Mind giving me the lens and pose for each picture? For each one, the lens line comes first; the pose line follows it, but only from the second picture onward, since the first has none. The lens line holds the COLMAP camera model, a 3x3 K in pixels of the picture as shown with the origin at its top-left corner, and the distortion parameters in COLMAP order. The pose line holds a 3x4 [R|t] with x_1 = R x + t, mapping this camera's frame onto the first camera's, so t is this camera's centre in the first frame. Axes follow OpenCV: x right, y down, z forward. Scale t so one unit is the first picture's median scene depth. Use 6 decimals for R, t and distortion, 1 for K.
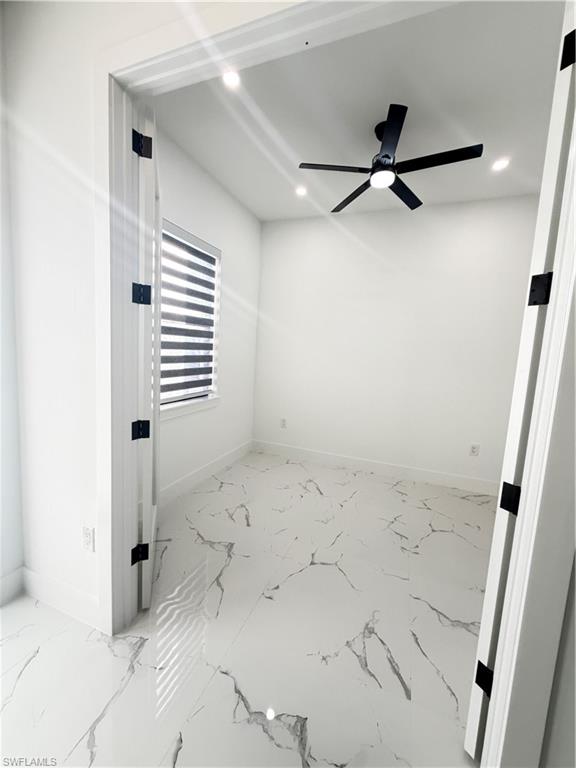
lens RADIAL K [[307.3, 0, 286.2], [0, 307.3, 383.7], [0, 0, 1]] dist [0.001088, 0.000030]
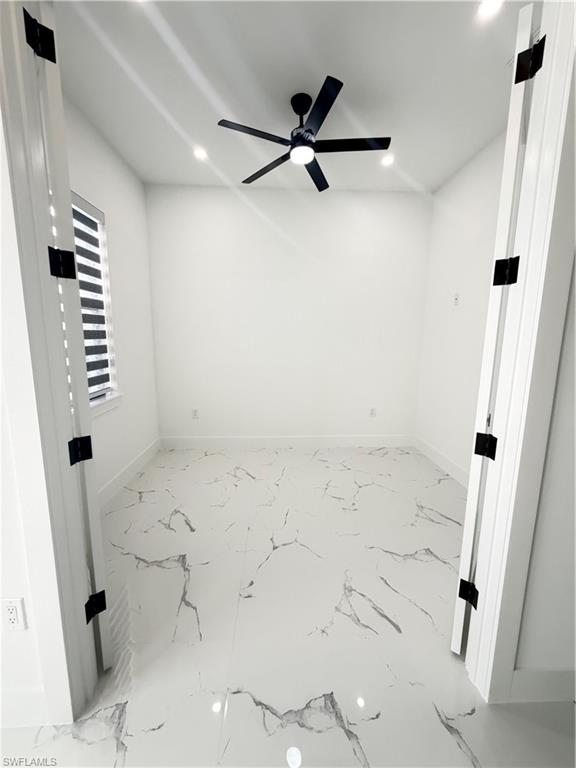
lens RADIAL K [[307.3, 0, 286.2], [0, 307.3, 383.7], [0, 0, 1]] dist [0.001088, 0.000030]
pose [[0.914889, -0.111357, 0.388043, -0.180914], [0.088347, 0.993132, 0.076705, -0.014251], [-0.393919, -0.035894, 0.918444, 0.078264]]
